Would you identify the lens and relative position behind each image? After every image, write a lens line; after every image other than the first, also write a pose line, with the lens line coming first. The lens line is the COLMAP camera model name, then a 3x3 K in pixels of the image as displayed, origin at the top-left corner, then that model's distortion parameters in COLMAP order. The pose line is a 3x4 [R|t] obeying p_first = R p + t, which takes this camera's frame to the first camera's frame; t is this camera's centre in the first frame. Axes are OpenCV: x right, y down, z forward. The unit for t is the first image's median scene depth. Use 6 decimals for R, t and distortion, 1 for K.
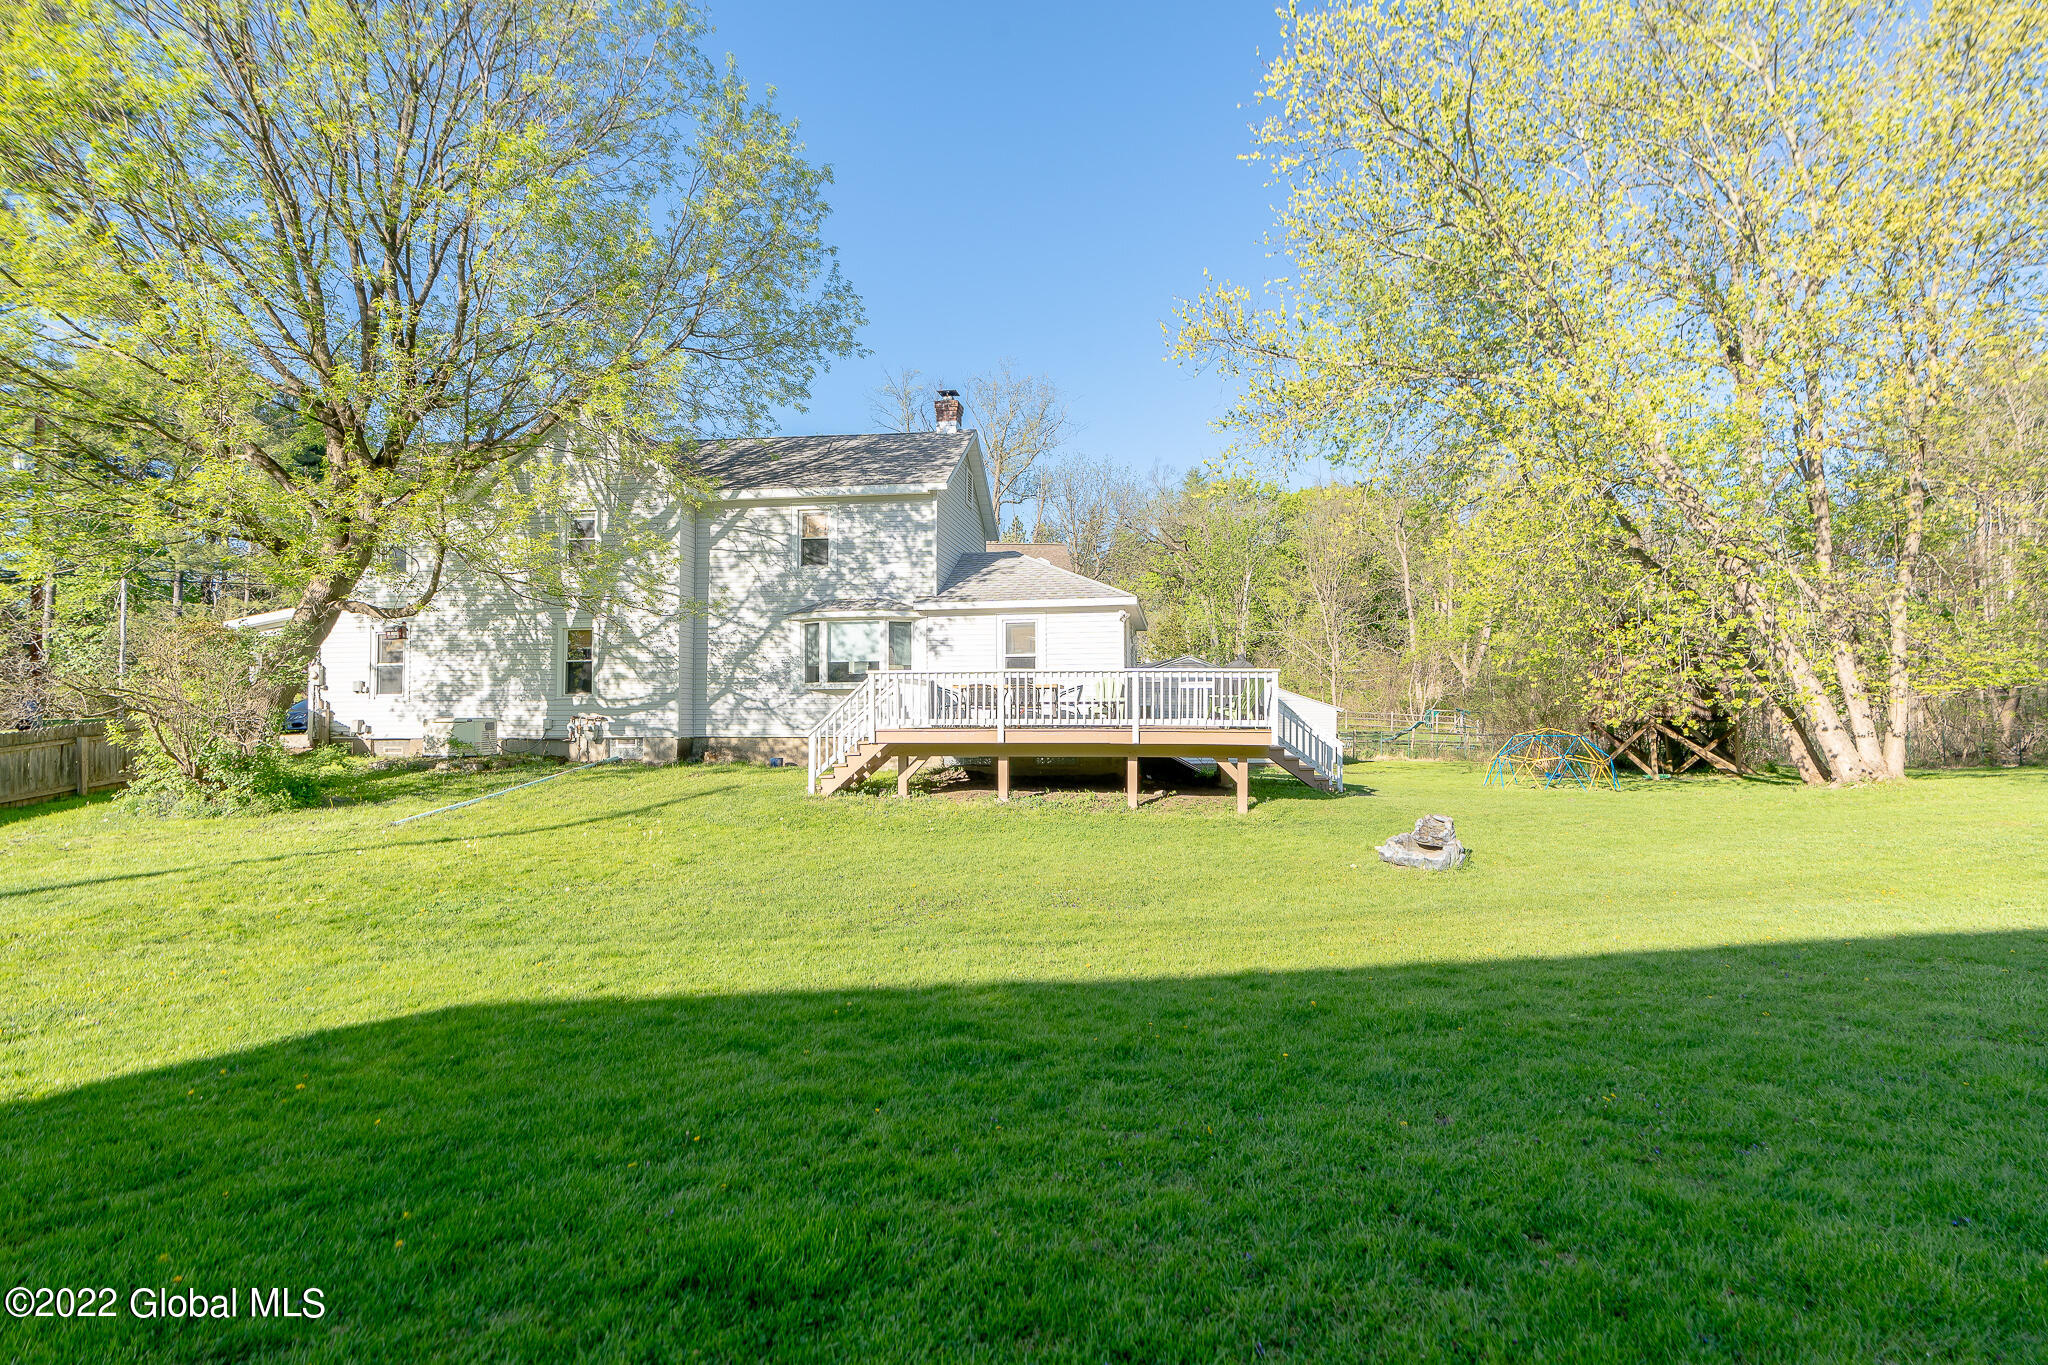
lens RADIAL K [[1064.2, 0, 1066.8], [0, 1064.2, 705.9], [0, 0, 1]] dist [0.003489, 0.000195]
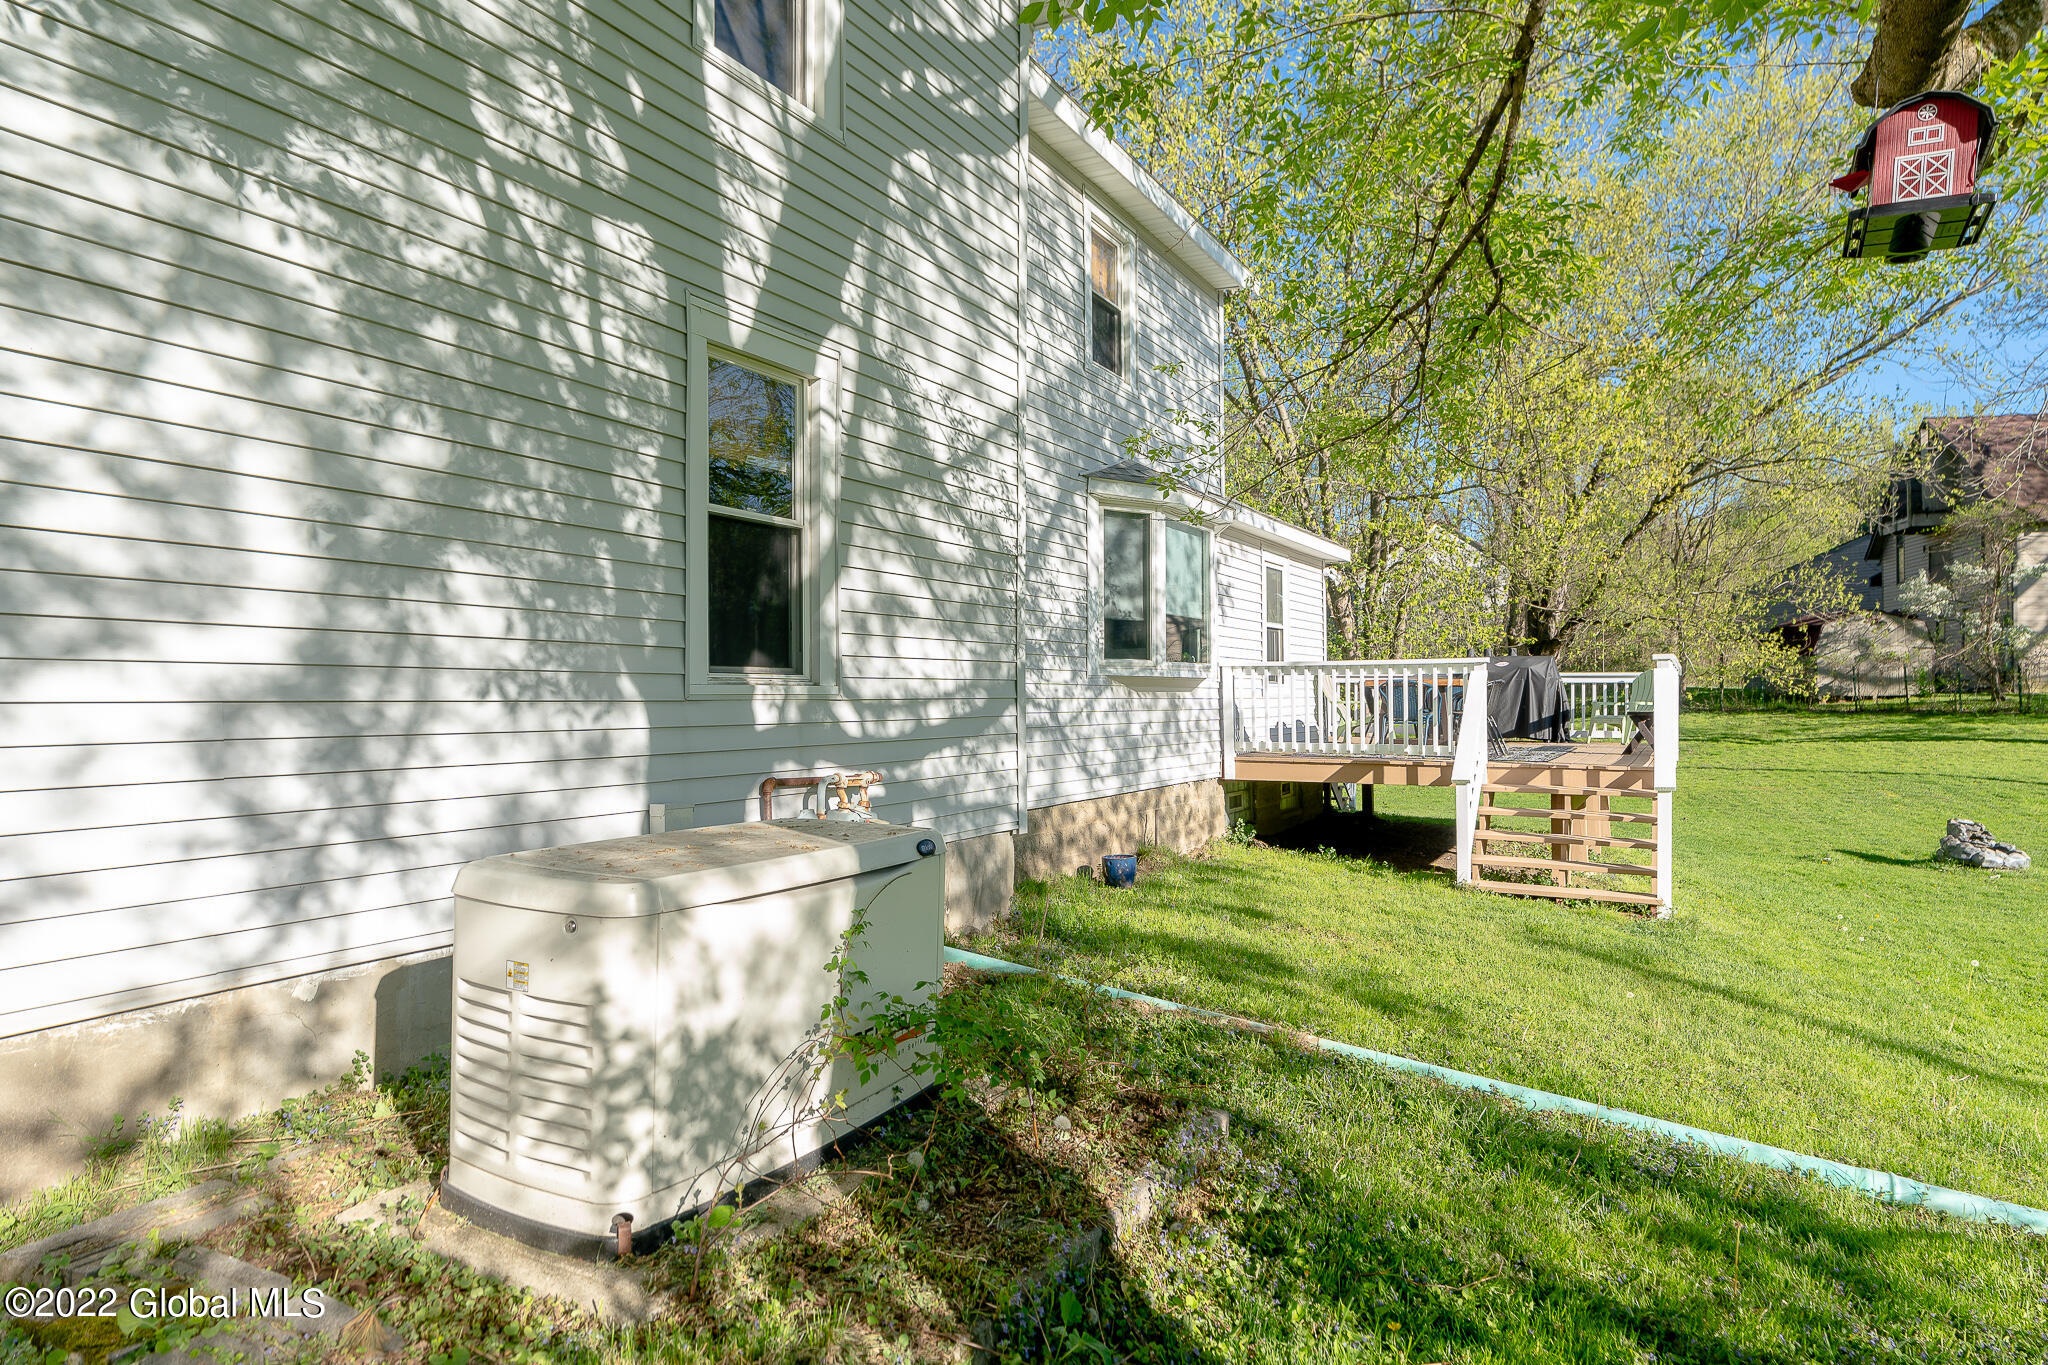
lens RADIAL K [[1183.9, 0, 1024.0], [0, 1183.9, 682.5], [0, 0, 1]] dist [0.020931, -0.000204]
pose [[0.343584, 0.017591, 0.938957, -0.666259], [-0.003713, 0.999842, -0.017373, -0.005715], [-0.939115, 0.002482, 0.343595, 0.876799]]
